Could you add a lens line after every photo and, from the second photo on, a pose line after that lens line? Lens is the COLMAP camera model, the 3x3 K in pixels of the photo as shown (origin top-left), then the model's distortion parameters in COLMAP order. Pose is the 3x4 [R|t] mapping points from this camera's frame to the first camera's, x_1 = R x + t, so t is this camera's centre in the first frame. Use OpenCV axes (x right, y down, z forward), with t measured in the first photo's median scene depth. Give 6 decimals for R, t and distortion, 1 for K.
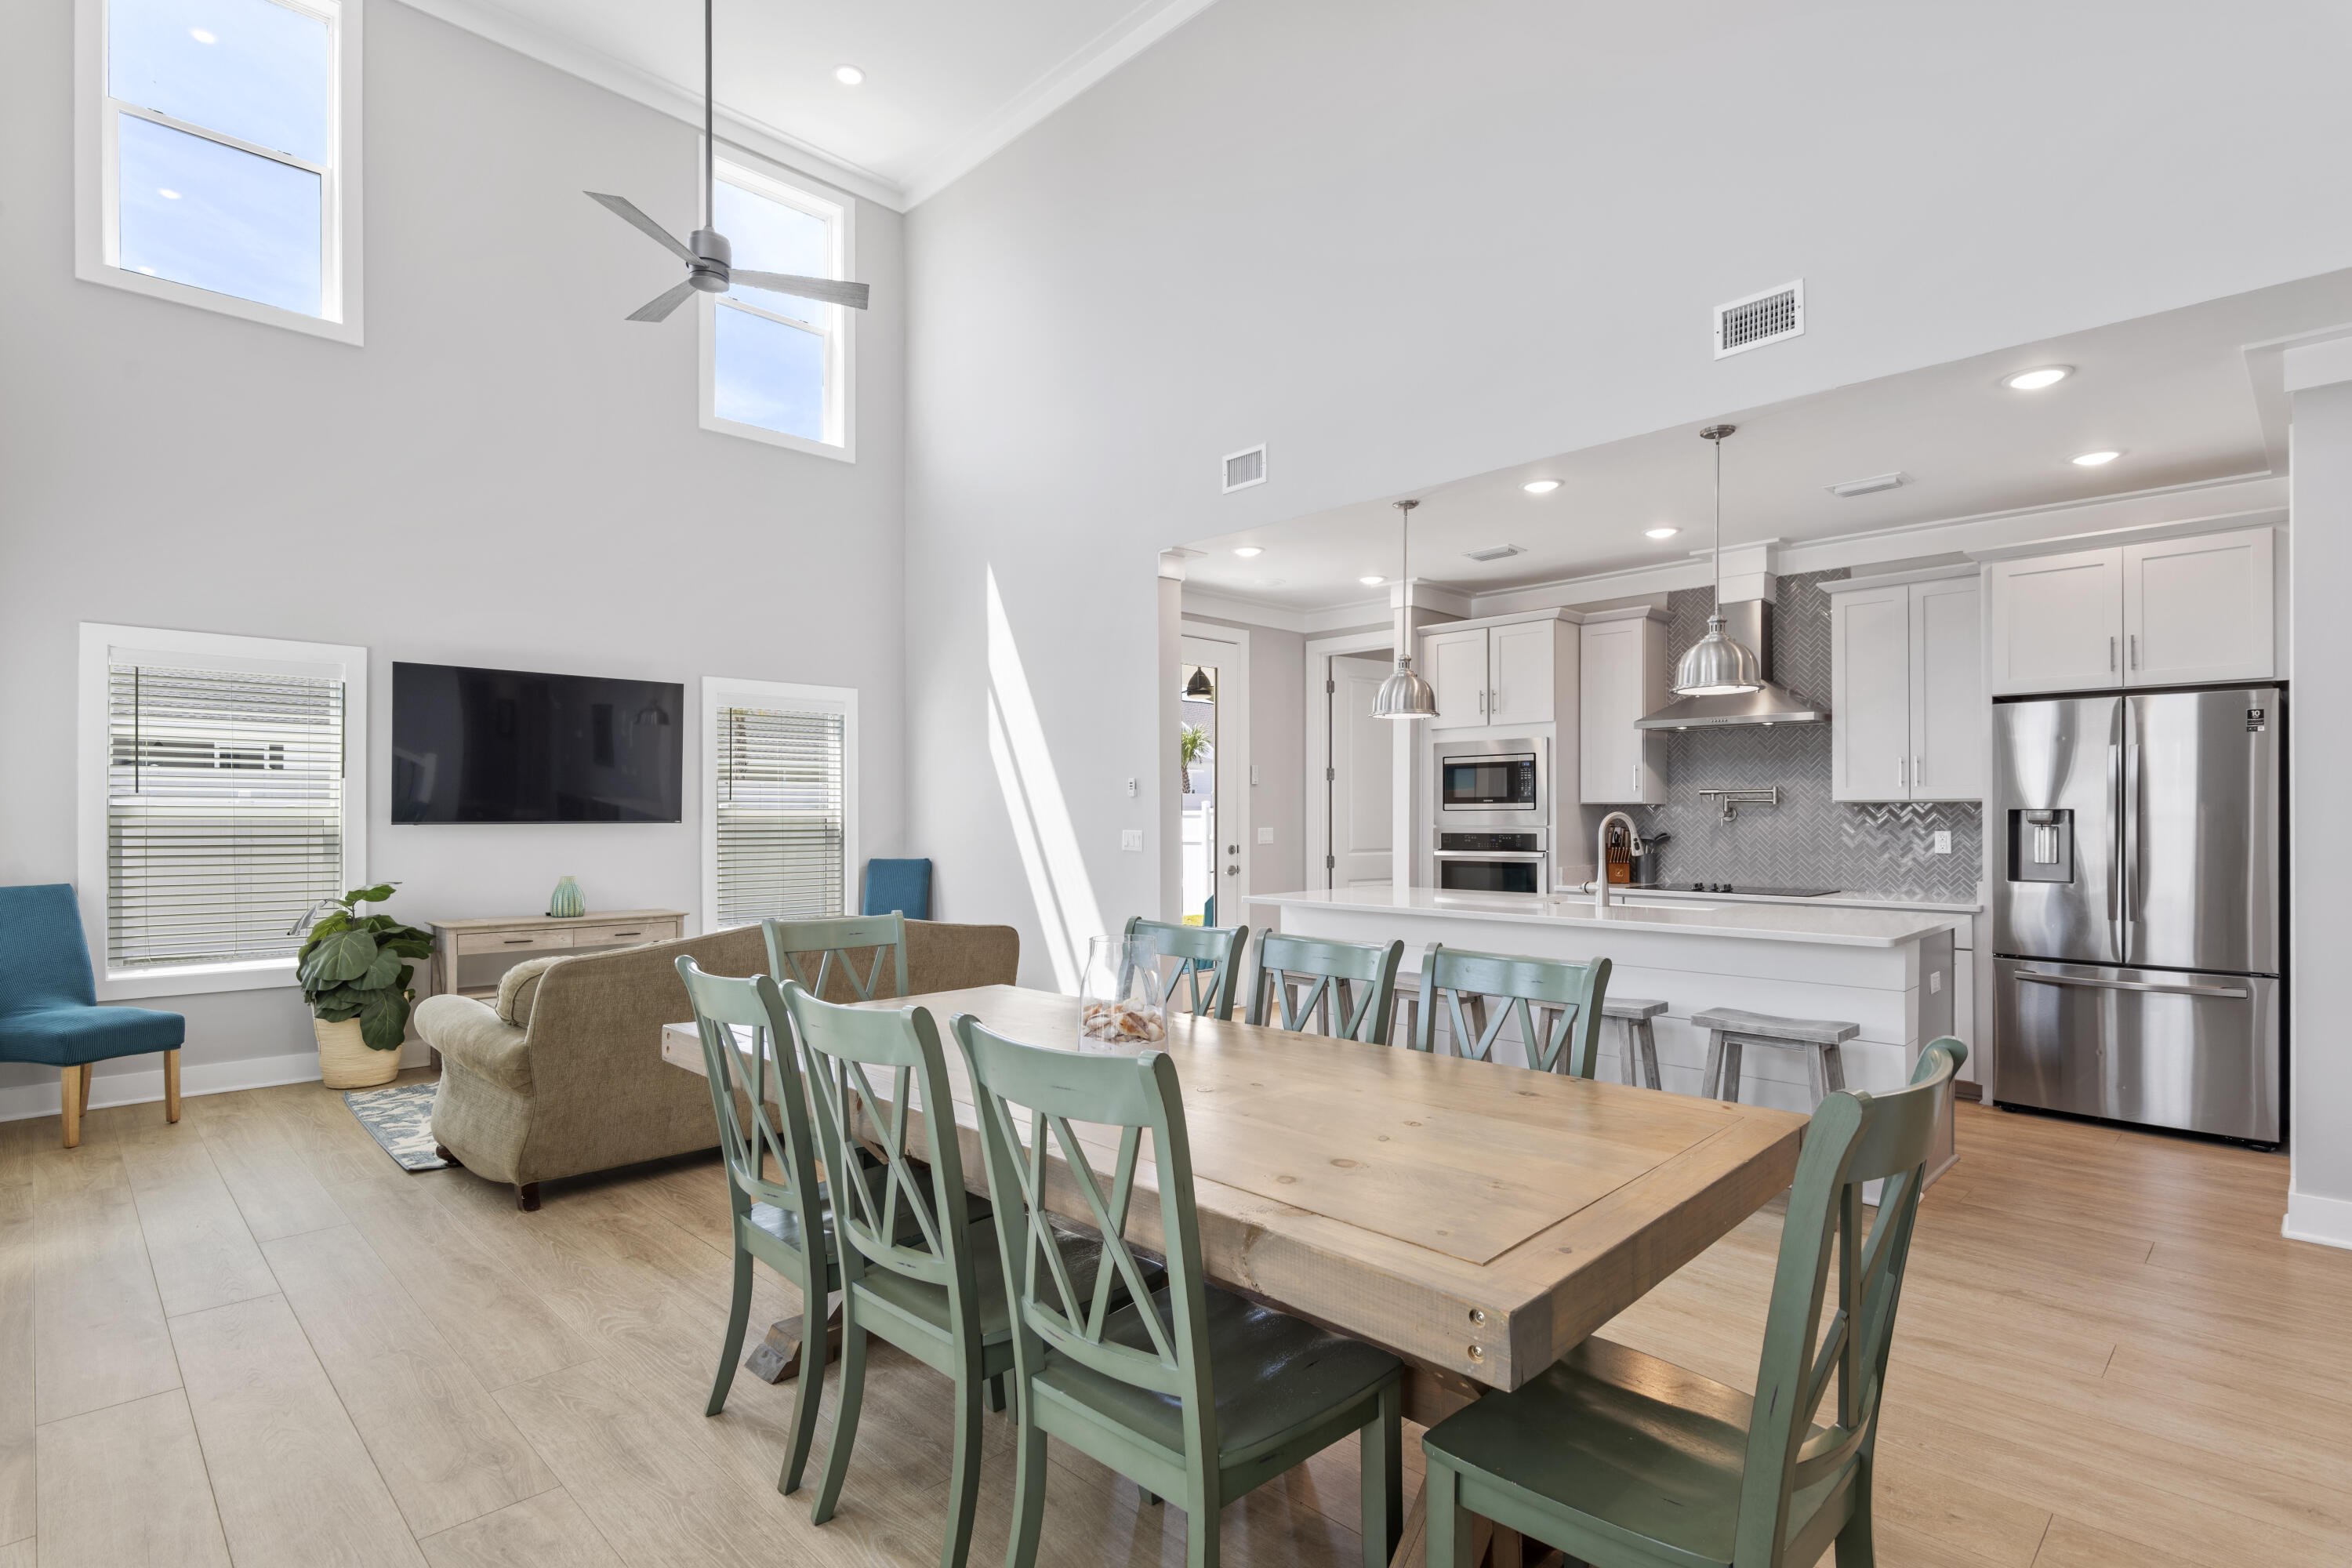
lens RADIAL K [[1150.2, 0, 1179.0], [0, 1150.2, 813.6], [0, 0, 1]] dist [0.001787, -0.000055]
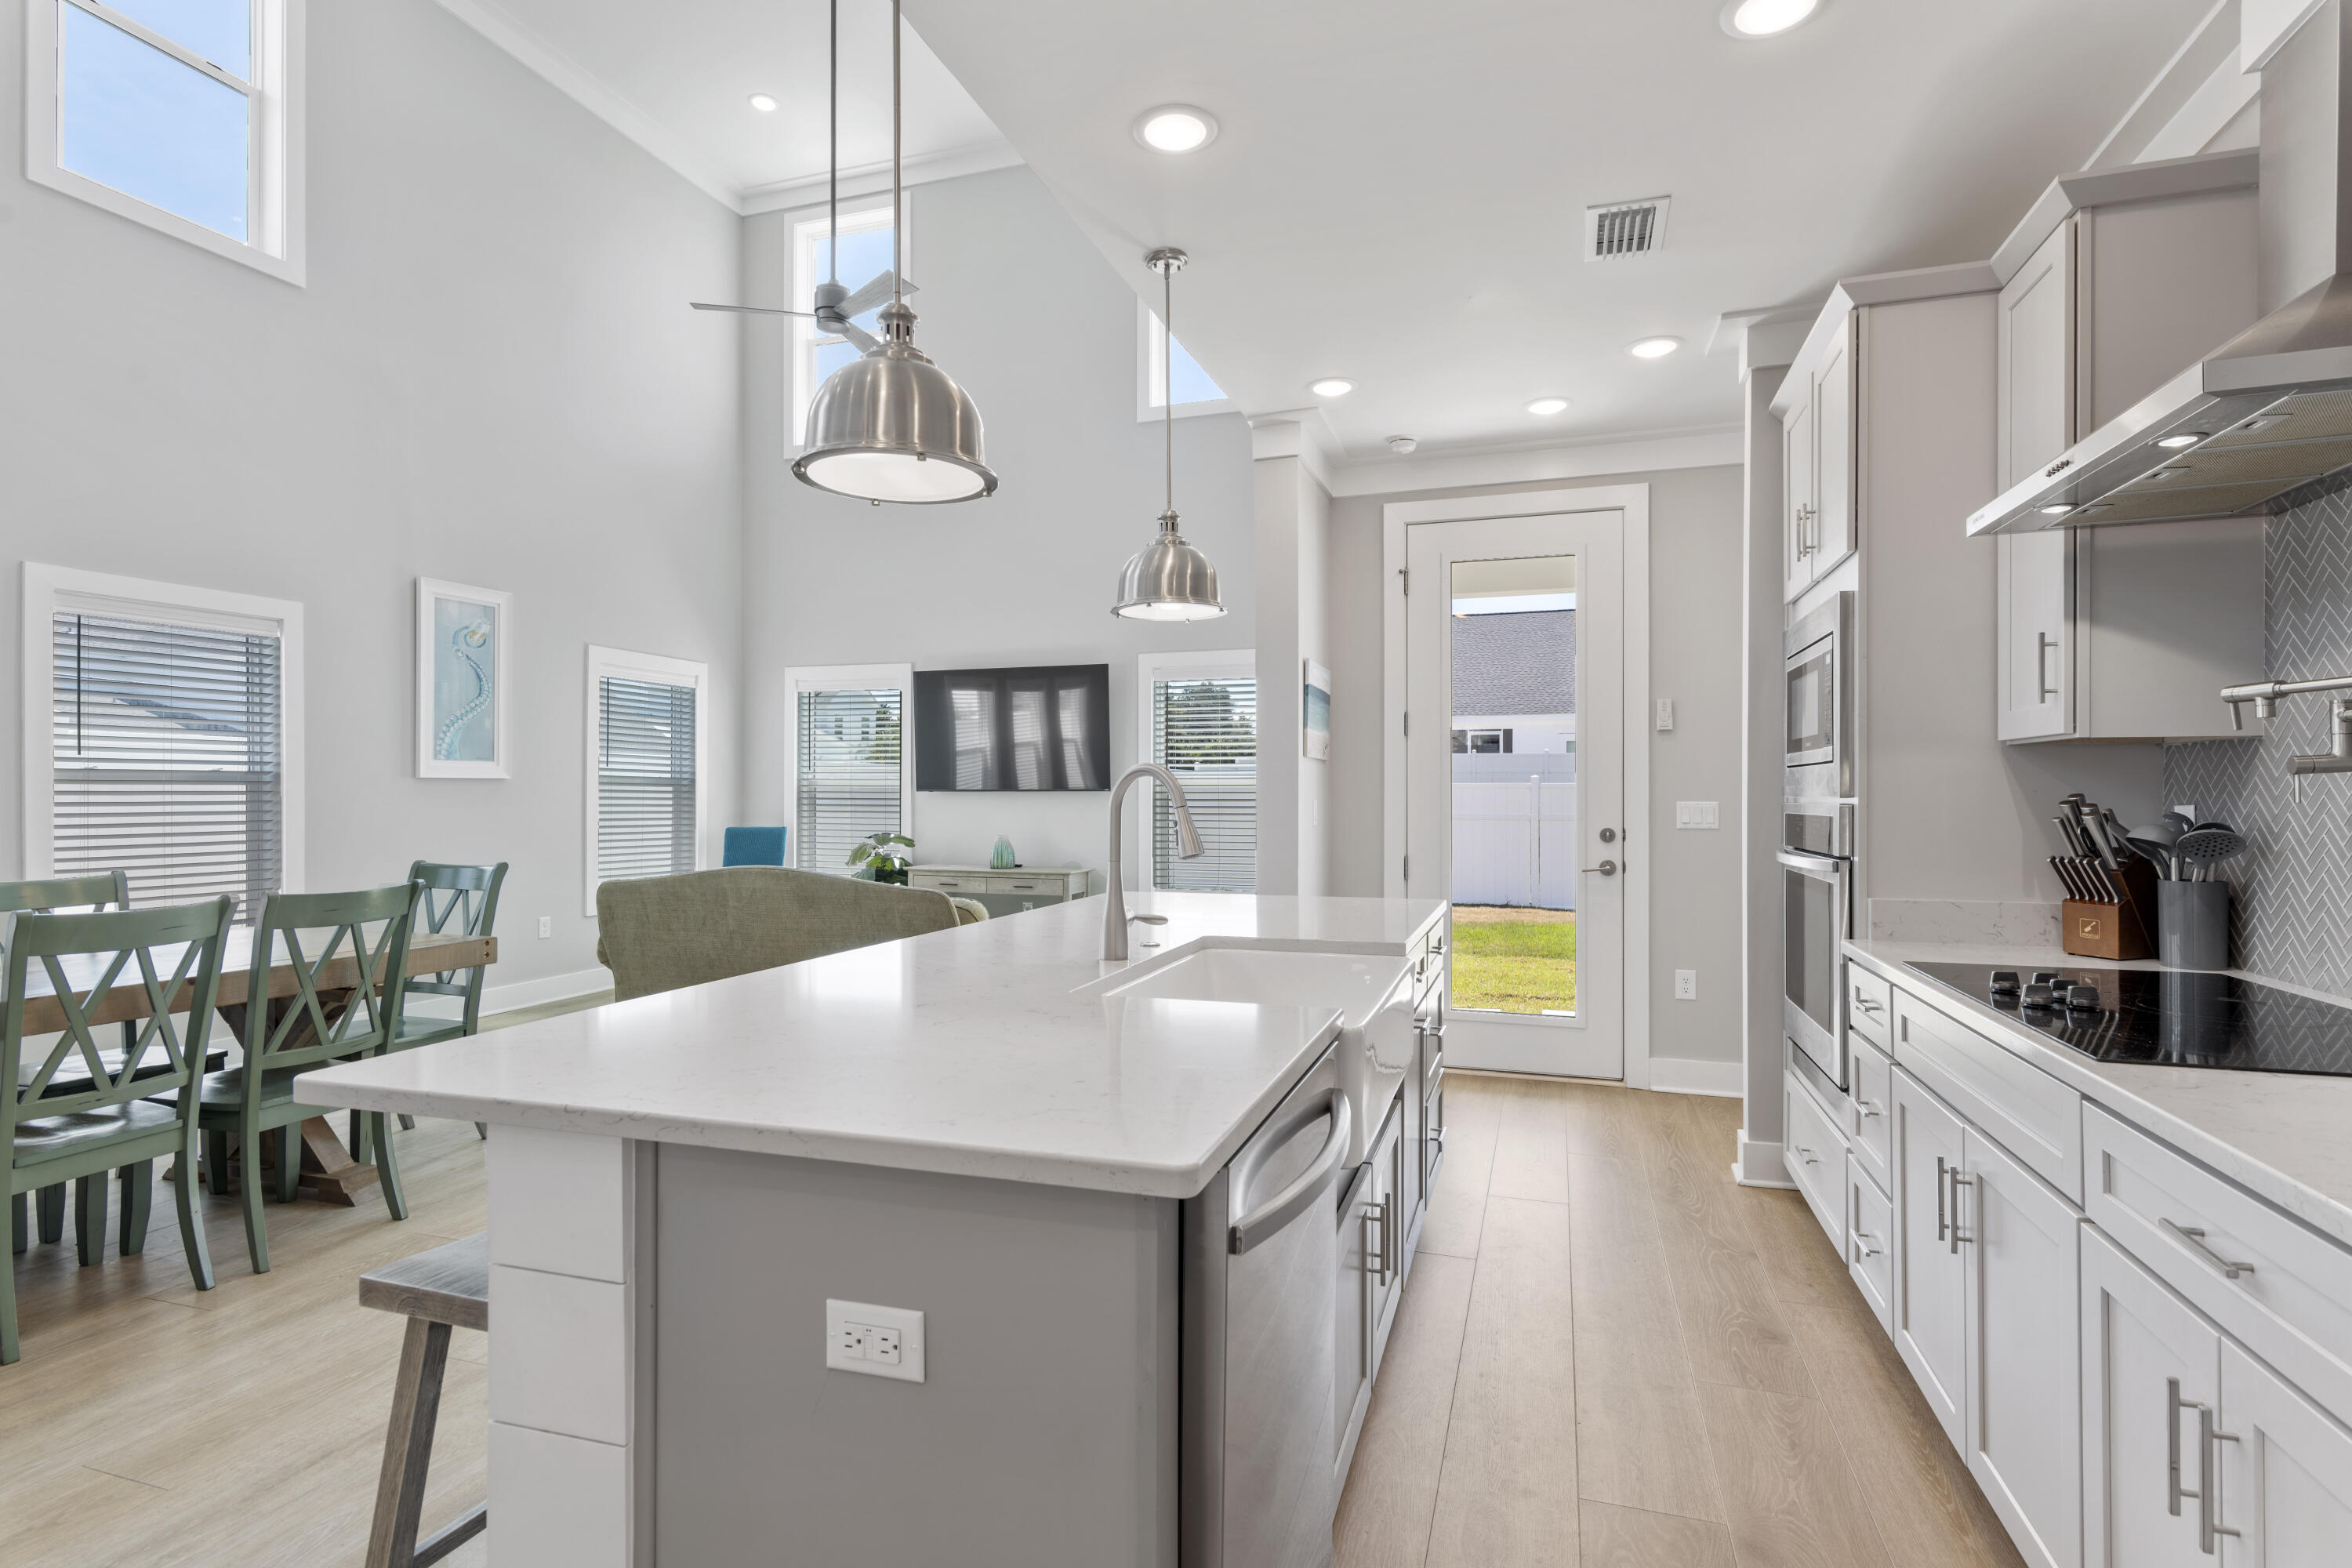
lens RADIAL K [[1150.2, 0, 1180.9], [0, 1150.2, 790.4], [0, 0, 1]] dist [0.001787, -0.000055]
pose [[0.451627, -0.000229, -0.892207, 0.675584], [0.001217, 0.999999, 0.000360, 0.008085], [0.892206, -0.001249, 0.451627, 0.671665]]
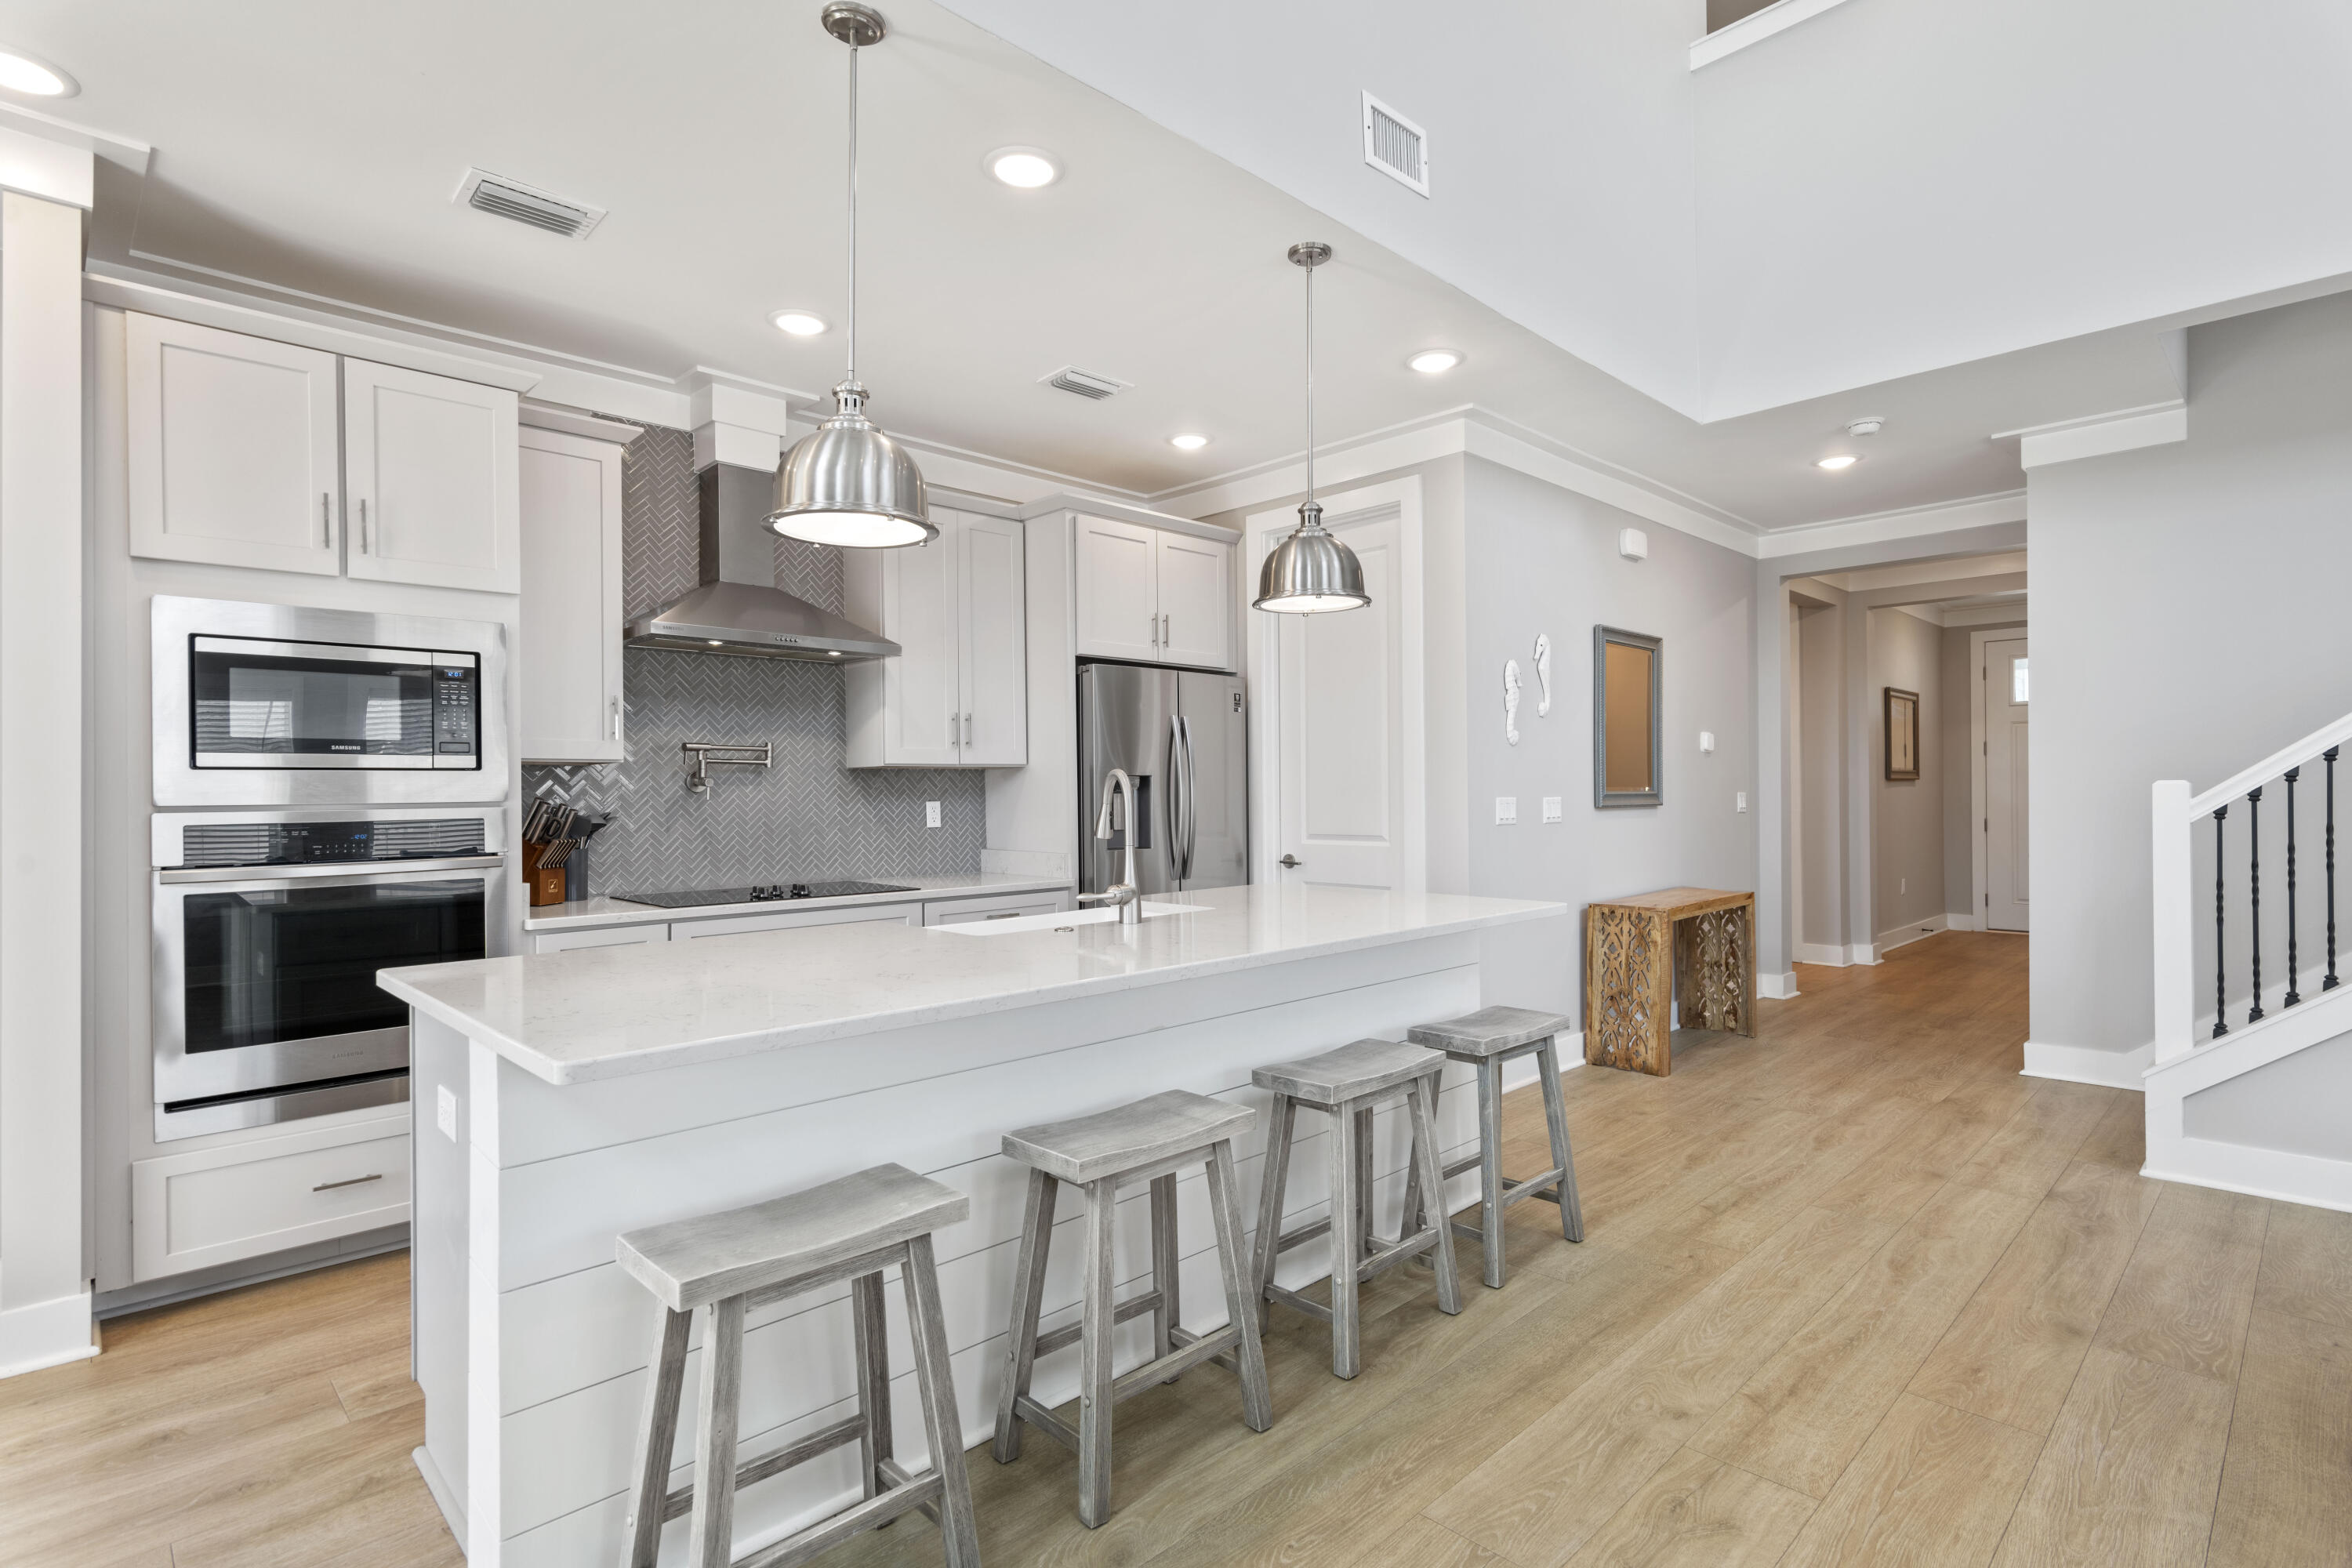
lens RADIAL K [[1150.2, 0, 1182.1], [0, 1150.2, 781.8], [0, 0, 1]] dist [0.001787, -0.000055]
pose [[0.007228, 0.010450, 0.999919, -0.199860], [0.007275, 0.999918, -0.010502, 0.010475], [-0.999947, 0.007351, 0.007151, 0.805260]]
